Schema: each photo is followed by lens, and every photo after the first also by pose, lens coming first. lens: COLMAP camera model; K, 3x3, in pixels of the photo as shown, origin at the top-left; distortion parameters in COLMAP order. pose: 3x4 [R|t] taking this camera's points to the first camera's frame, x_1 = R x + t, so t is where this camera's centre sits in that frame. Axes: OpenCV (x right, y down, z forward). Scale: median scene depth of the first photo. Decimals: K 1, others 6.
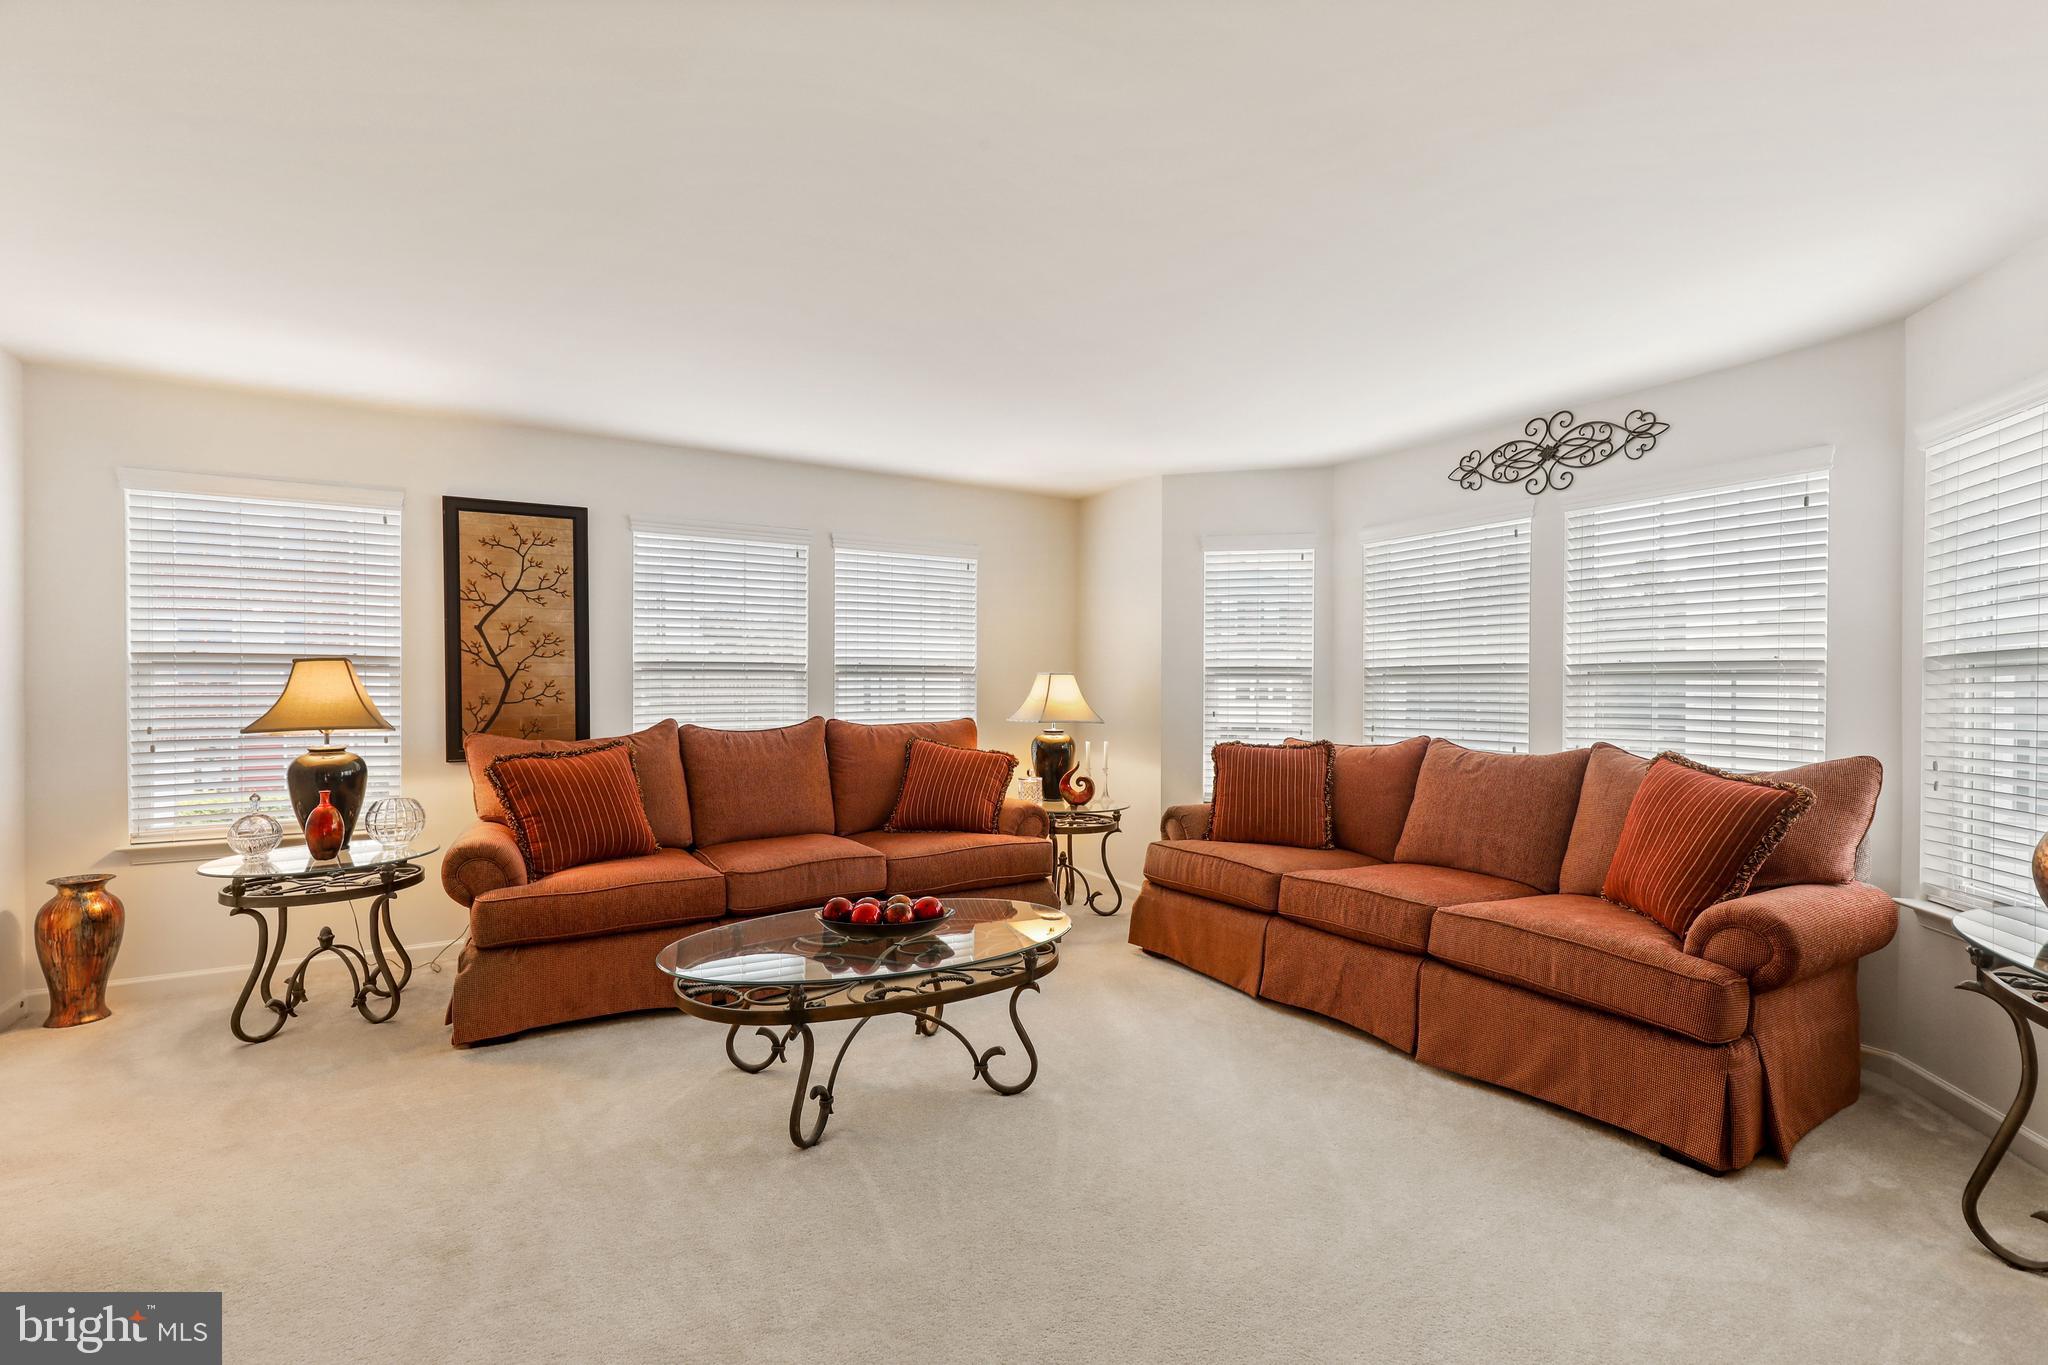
lens RADIAL K [[923.5, 0, 1027.8], [0, 923.5, 694.4], [0, 0, 1]] dist [0.013004, -0.003188]
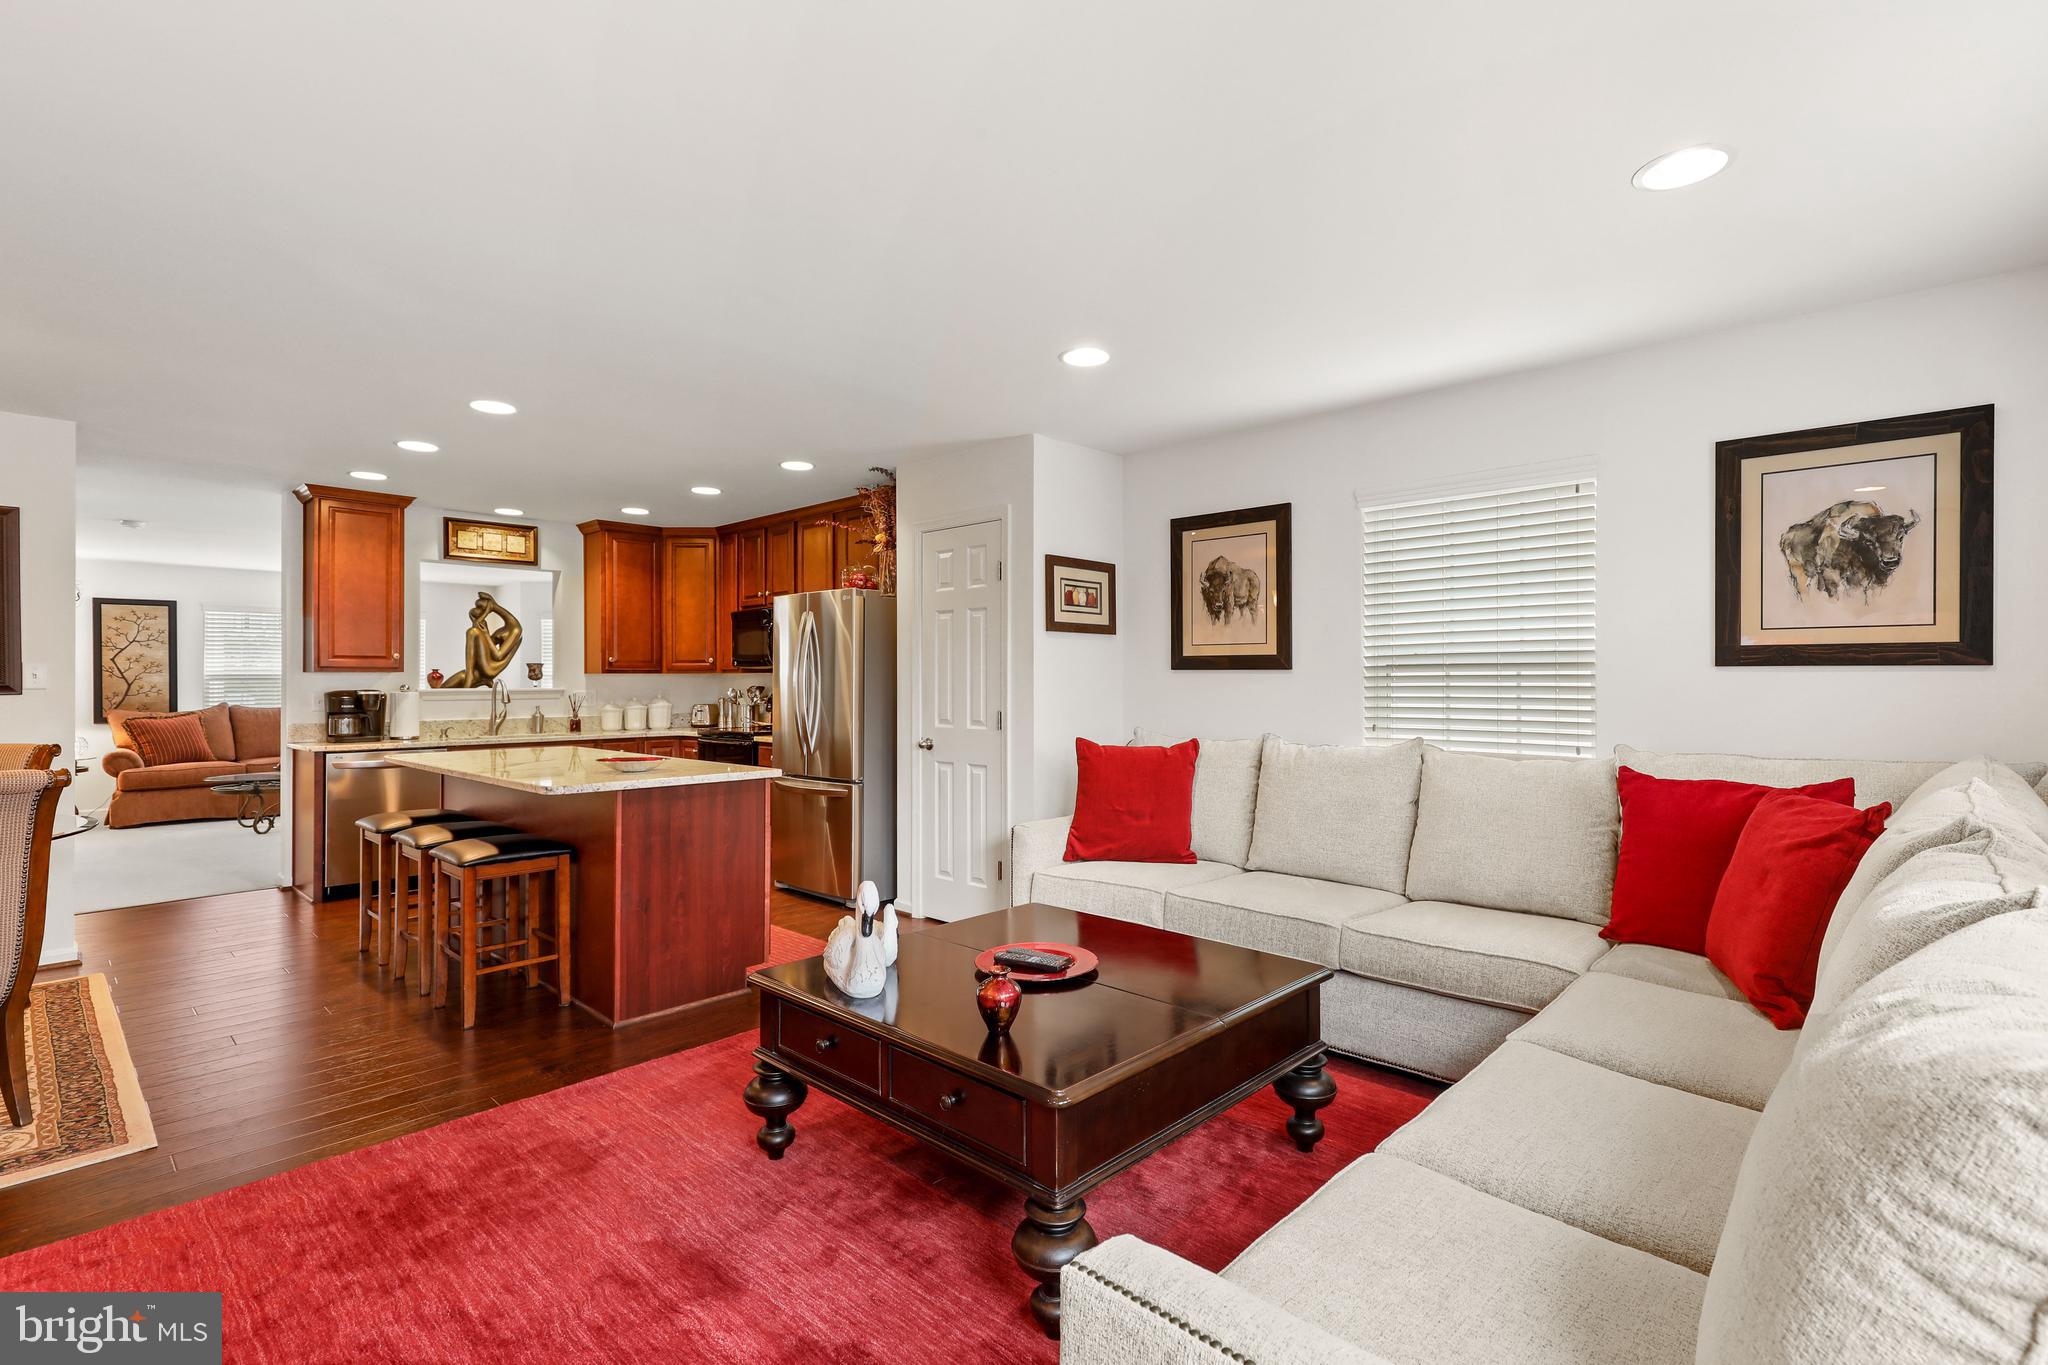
lens RADIAL K [[923.5, 0, 1020.9], [0, 923.5, 675.8], [0, 0, 1]] dist [0.013004, -0.003188]
pose [[0.959625, -0.006458, 0.281209, 0.829421], [0.012005, 0.999766, -0.018009, 0.028381], [-0.281027, 0.020657, 0.959477, -1.688876]]
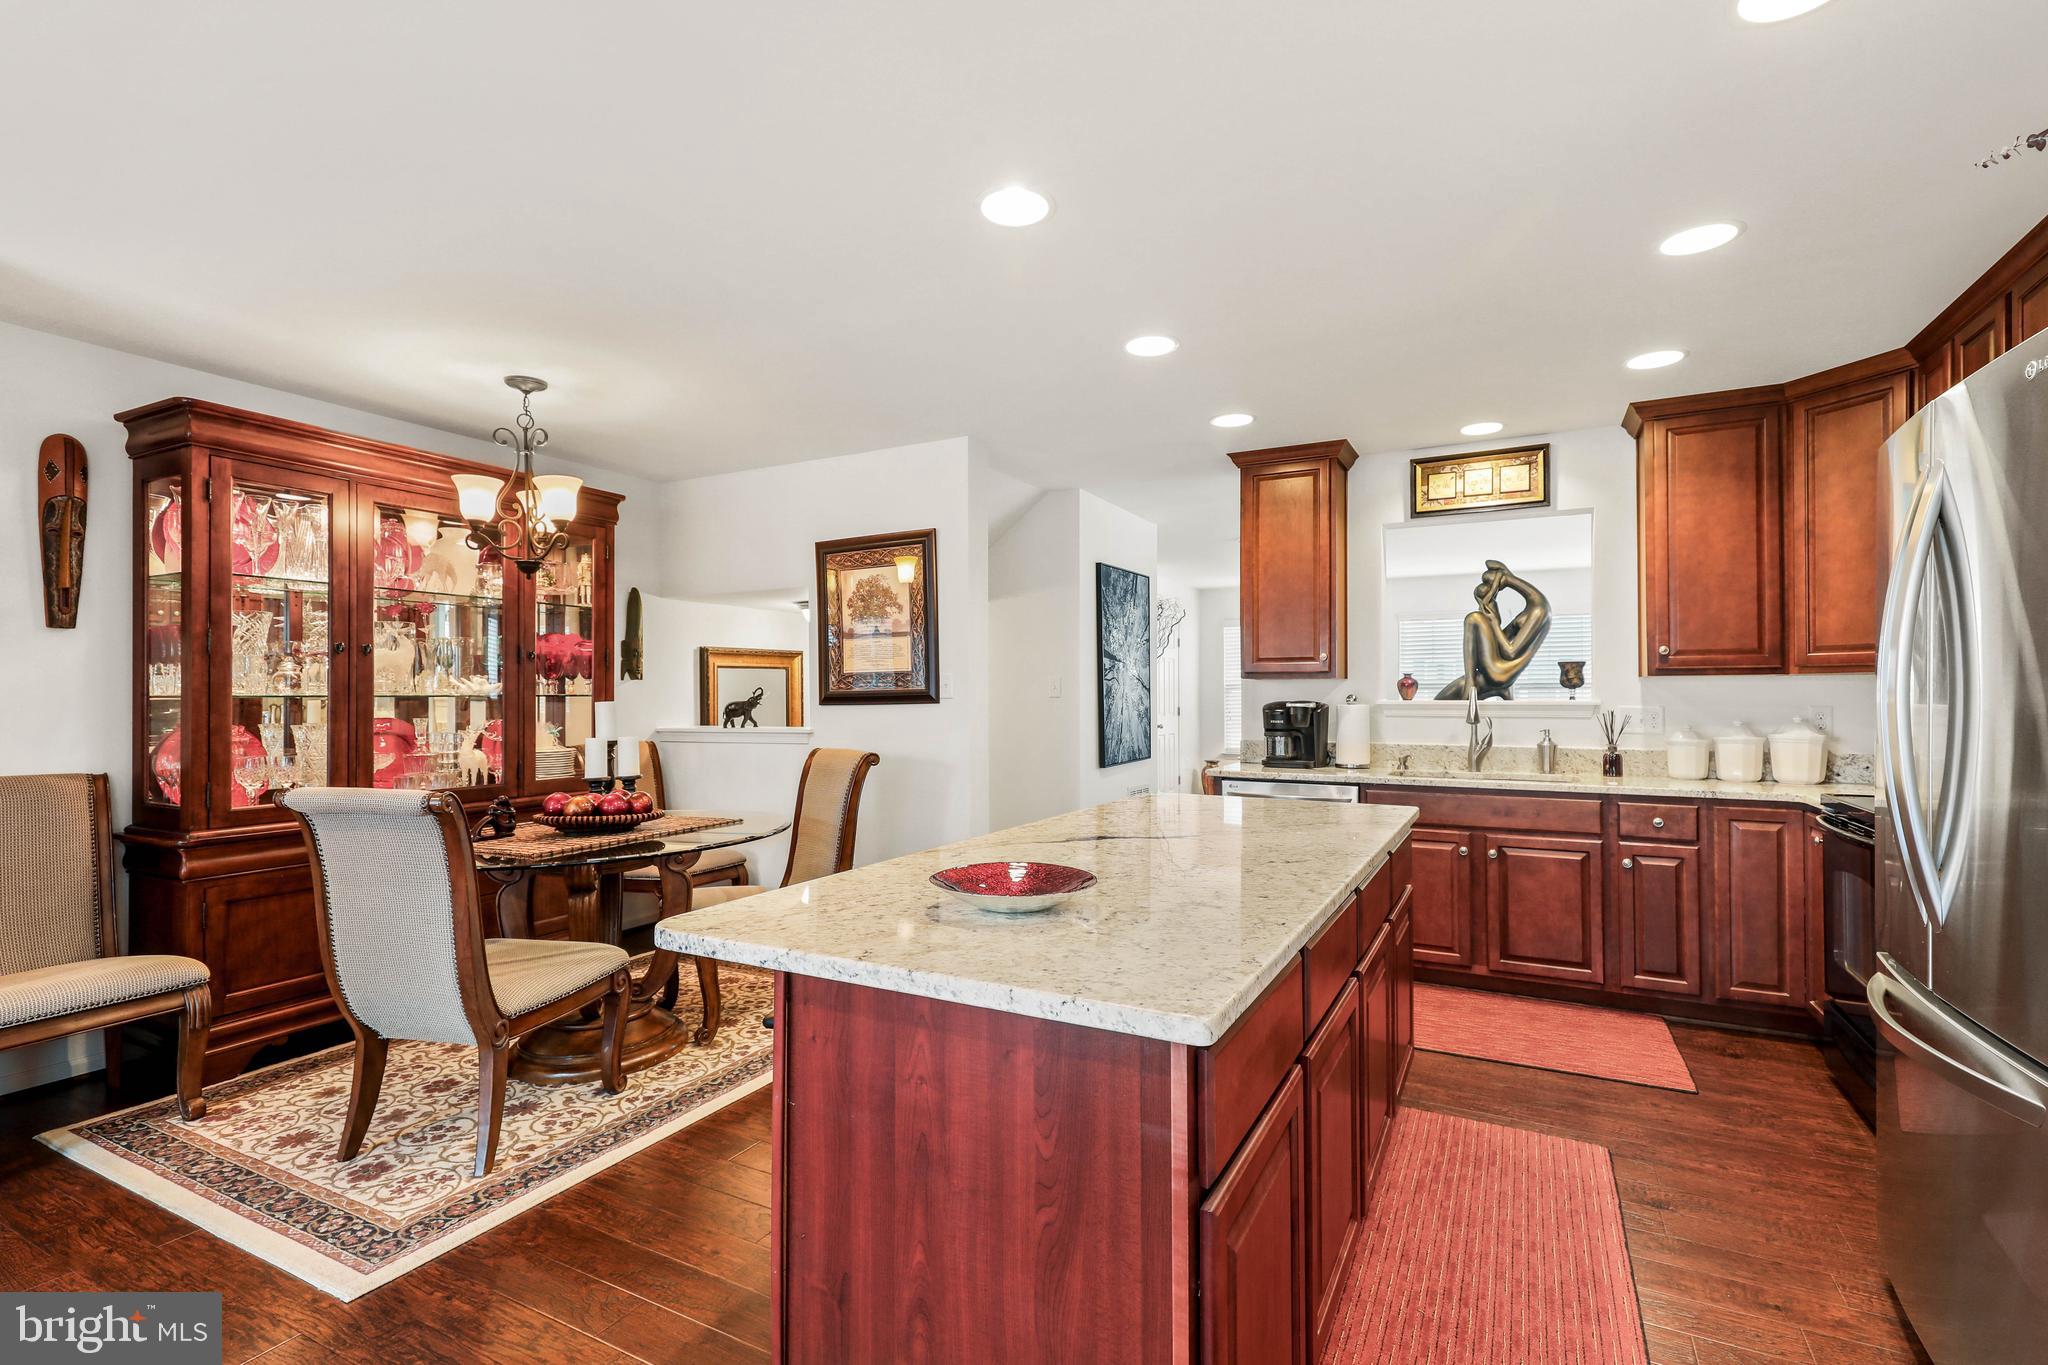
lens RADIAL K [[923.5, 0, 1018.3], [0, 923.5, 688.8], [0, 0, 1]] dist [0.013004, -0.003188]
pose [[0.524754, -0.011486, -0.851176, 1.029982], [-0.006174, 0.999831, -0.017298, 0.018742], [0.851231, 0.014332, 0.524595, -0.945312]]
